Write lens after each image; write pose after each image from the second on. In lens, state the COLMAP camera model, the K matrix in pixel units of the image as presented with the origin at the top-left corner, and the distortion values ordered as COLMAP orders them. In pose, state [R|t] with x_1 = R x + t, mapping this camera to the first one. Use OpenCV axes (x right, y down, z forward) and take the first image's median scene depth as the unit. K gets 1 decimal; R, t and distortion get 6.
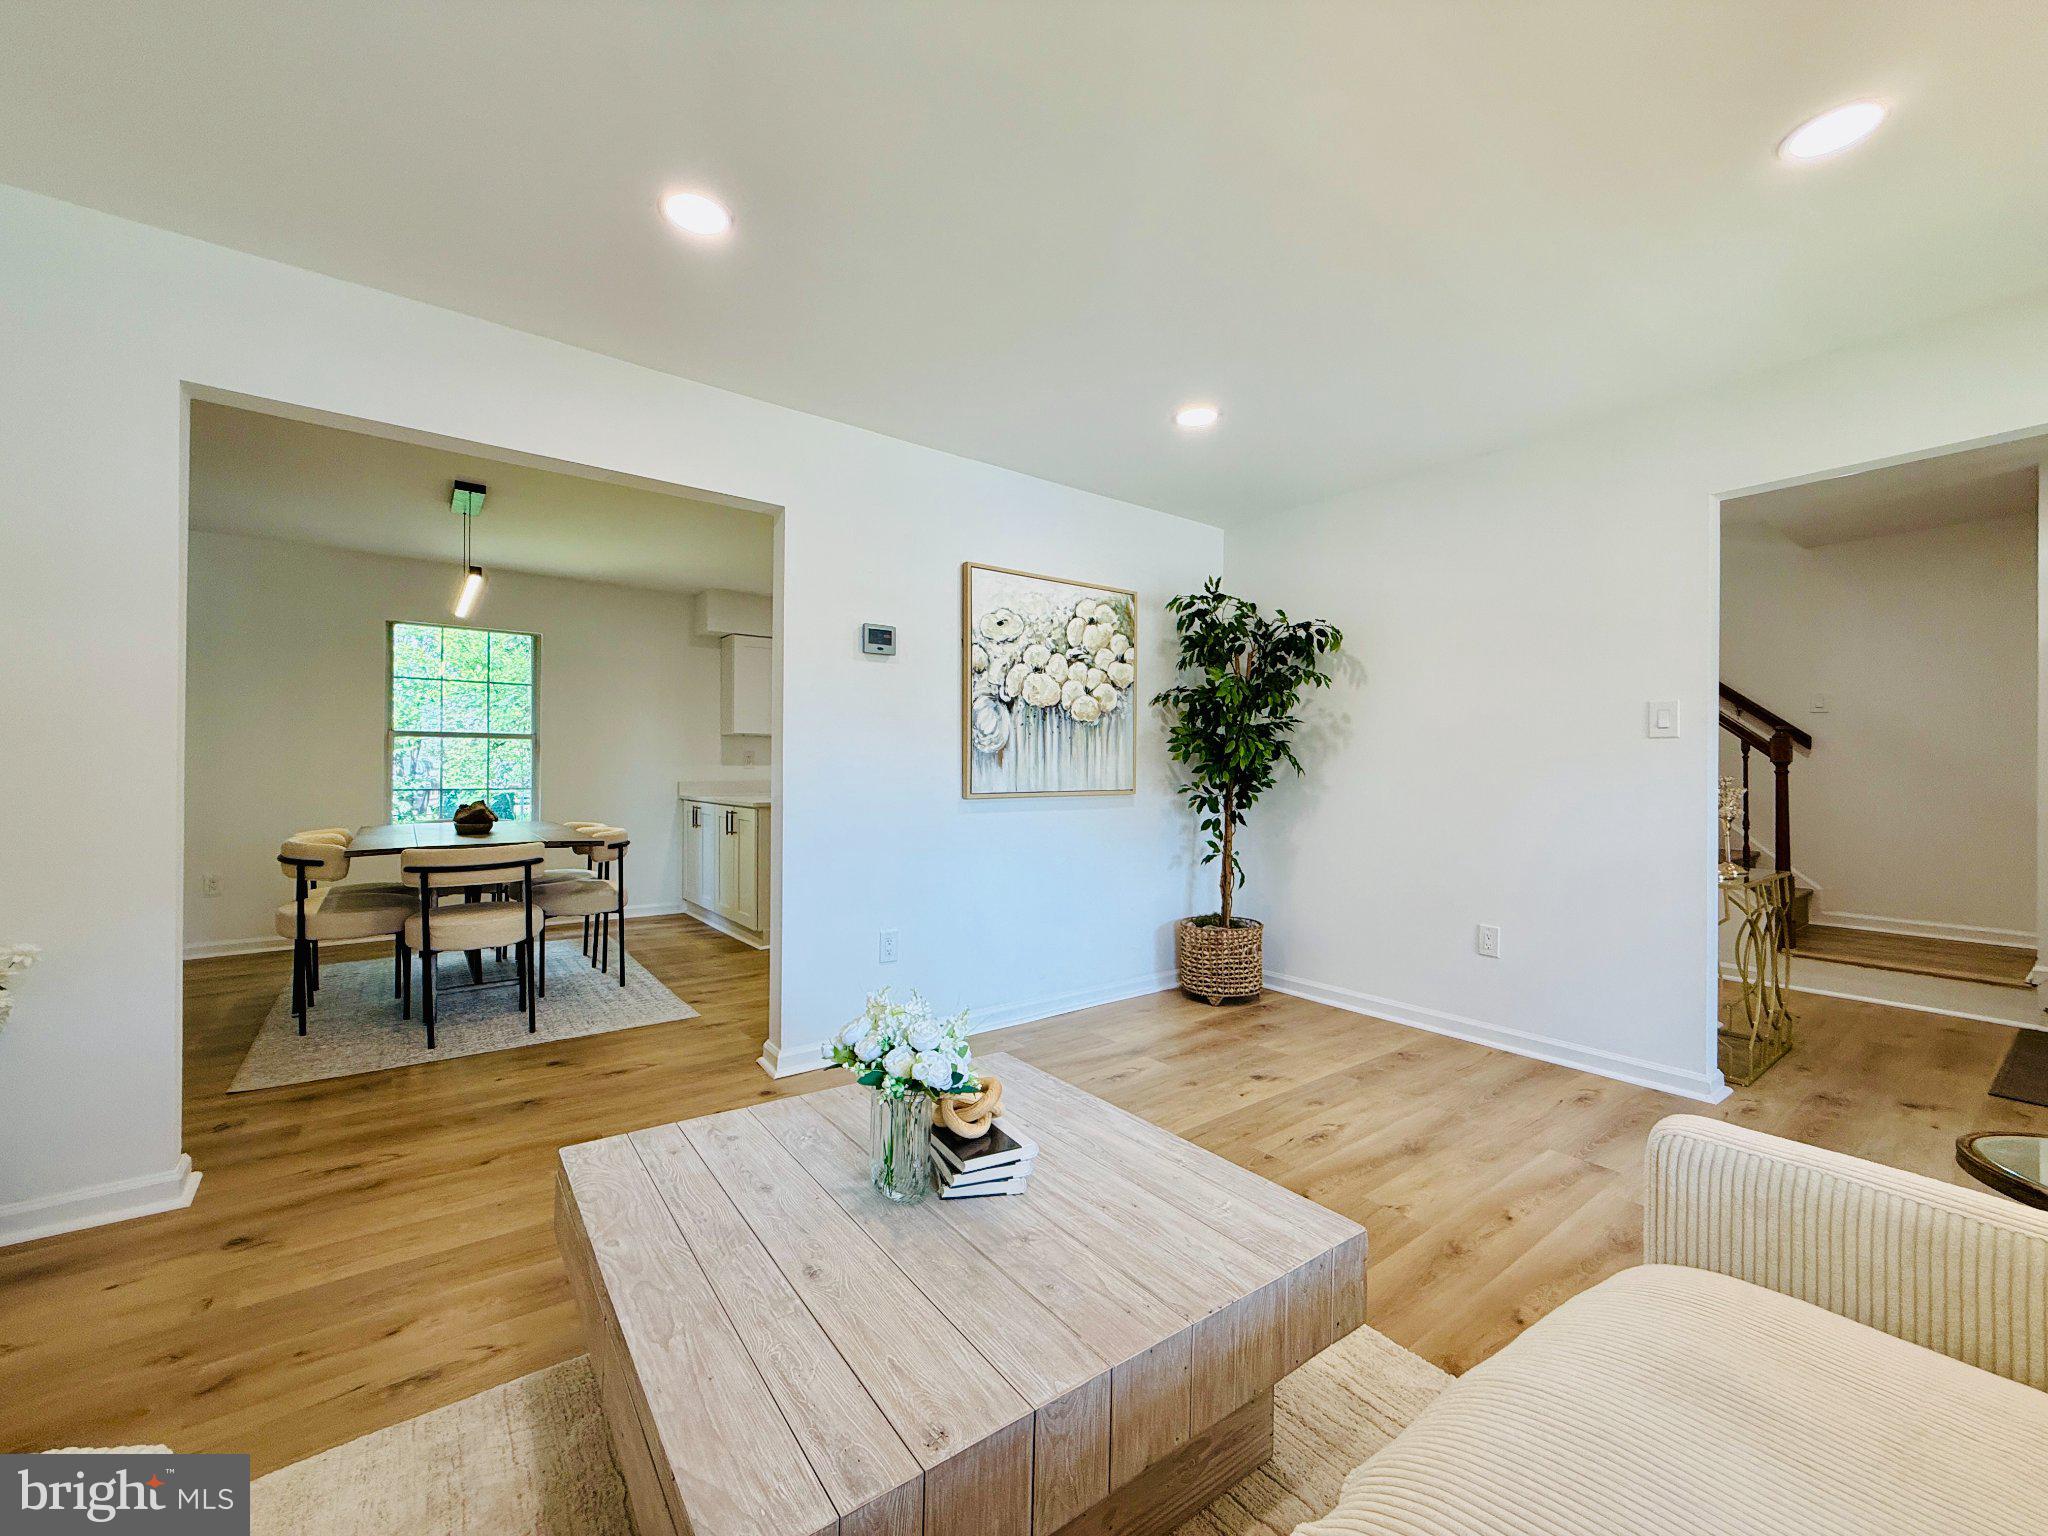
lens RADIAL K [[816.2, 0, 1023.6], [0, 816.2, 763.2], [0, 0, 1]] dist [0.000876, -0.000030]
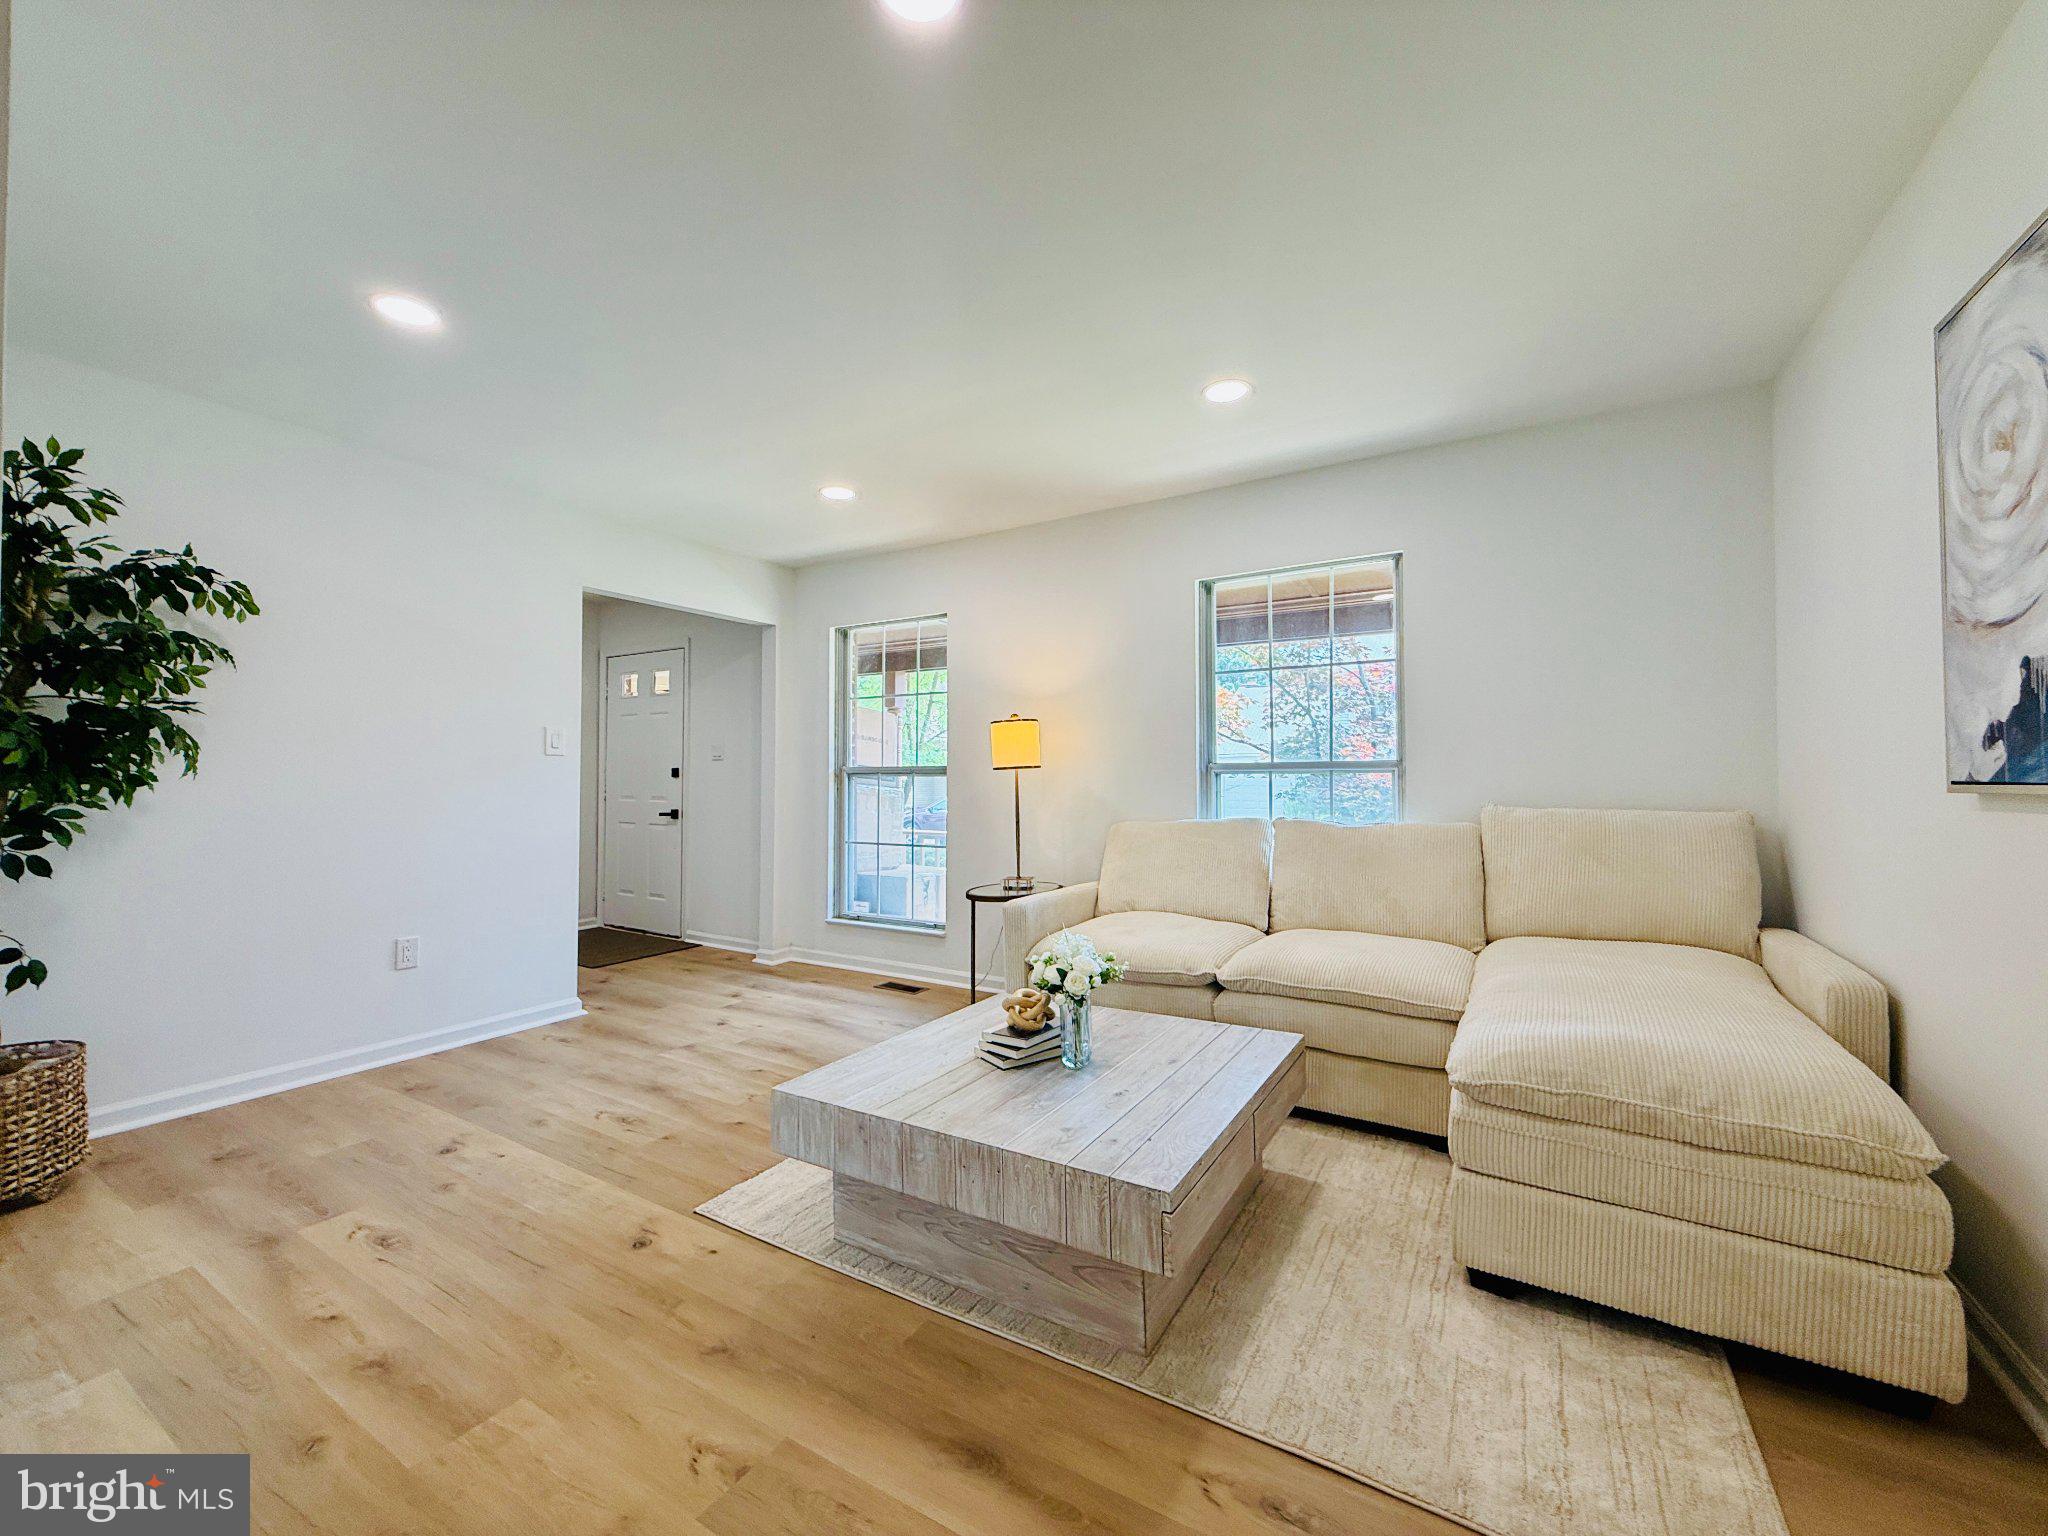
lens RADIAL K [[816.2, 0, 1013.9], [0, 816.2, 763.2], [0, 0, 1]] dist [0.000876, -0.000030]
pose [[-0.366636, 0.014780, 0.930247, -0.600129], [-0.008182, 0.999784, -0.019110, 0.001007], [-0.930328, -0.014617, -0.366436, 0.659795]]
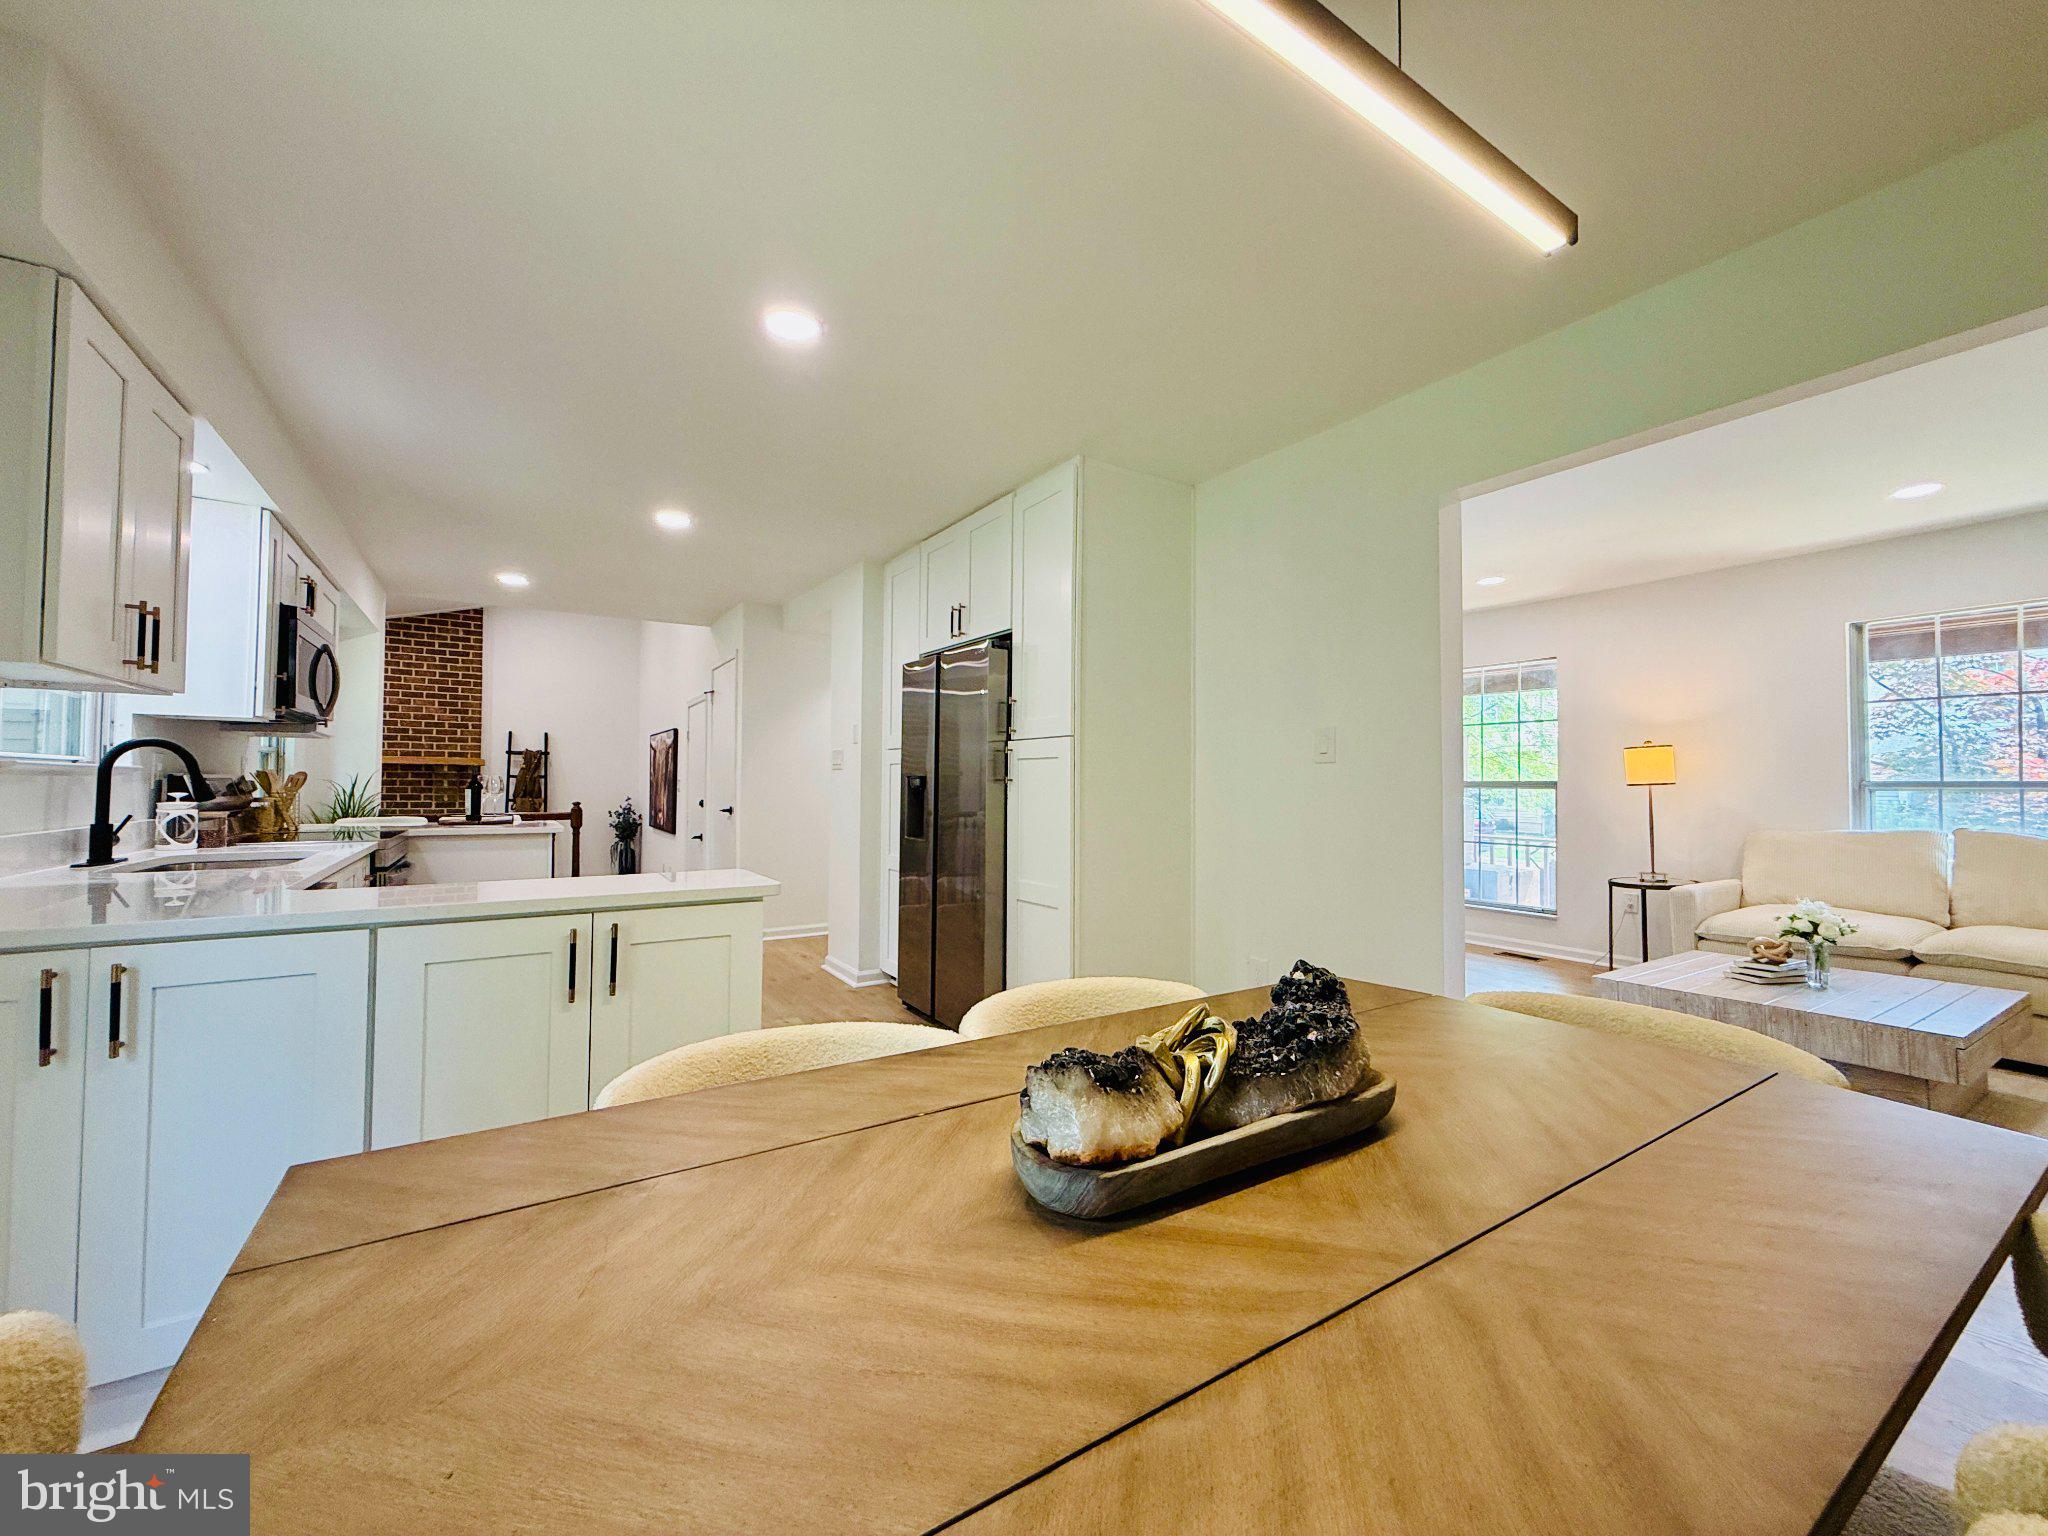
lens RADIAL K [[816.2, 0, 1017.3], [0, 816.2, 768.4], [0, 0, 1]] dist [0.000876, -0.000030]
pose [[0.078037, 0.014498, 0.996845, -1.032367], [-0.012119, 0.999834, -0.013593, -0.009044], [-0.996877, -0.011020, 0.078200, 1.213186]]
